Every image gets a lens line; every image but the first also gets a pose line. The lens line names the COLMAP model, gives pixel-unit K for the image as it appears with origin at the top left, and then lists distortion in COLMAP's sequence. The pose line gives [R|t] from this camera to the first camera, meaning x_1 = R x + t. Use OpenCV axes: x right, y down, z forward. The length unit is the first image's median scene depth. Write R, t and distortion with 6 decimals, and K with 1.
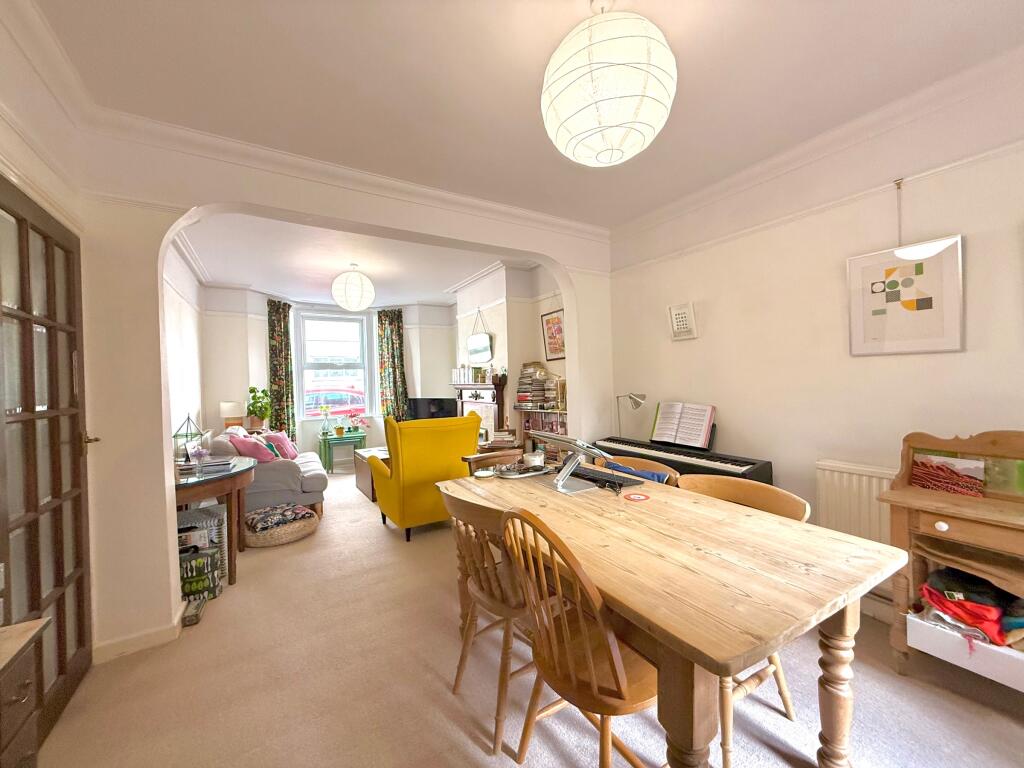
lens RADIAL K [[410.4, 0, 512.0], [0, 410.4, 384.0], [0, 0, 1]] dist [-0.000338, 0.000048]
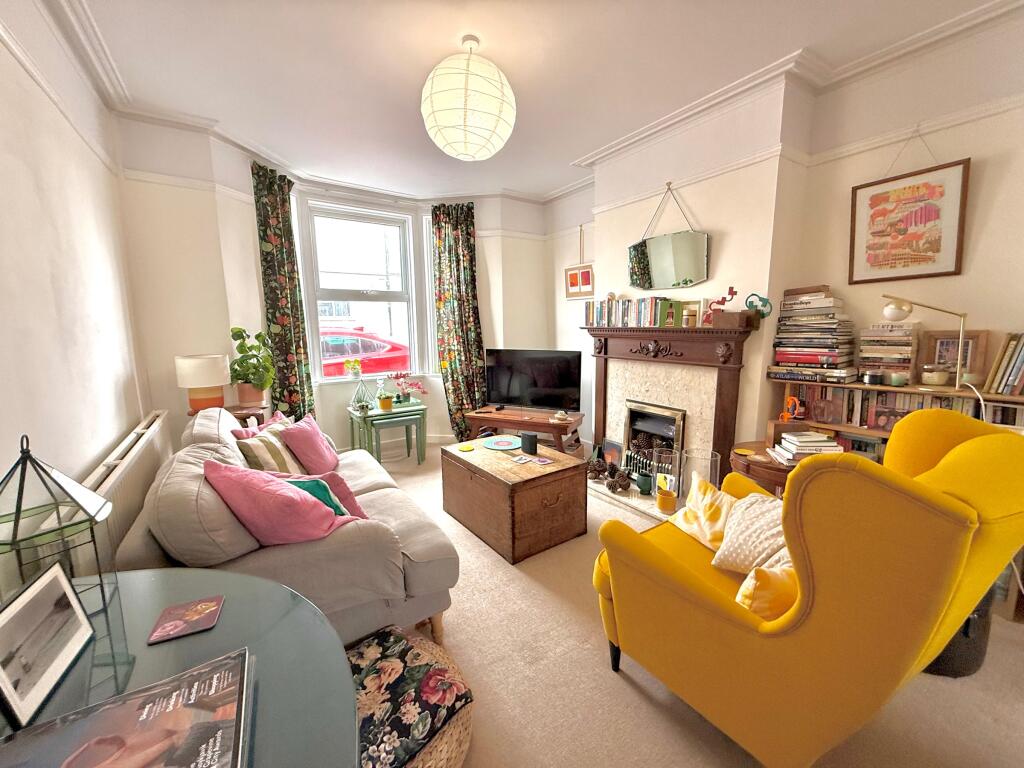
lens RADIAL K [[404.7, 0, 510.6], [0, 404.7, 382.6], [0, 0, 1]] dist [-0.000169, 0.000014]
pose [[0.998038, 0.005970, 0.062326, -0.286997], [-0.014245, 0.990990, 0.133175, 0.002404], [-0.060970, -0.133801, 0.989131, 0.416370]]
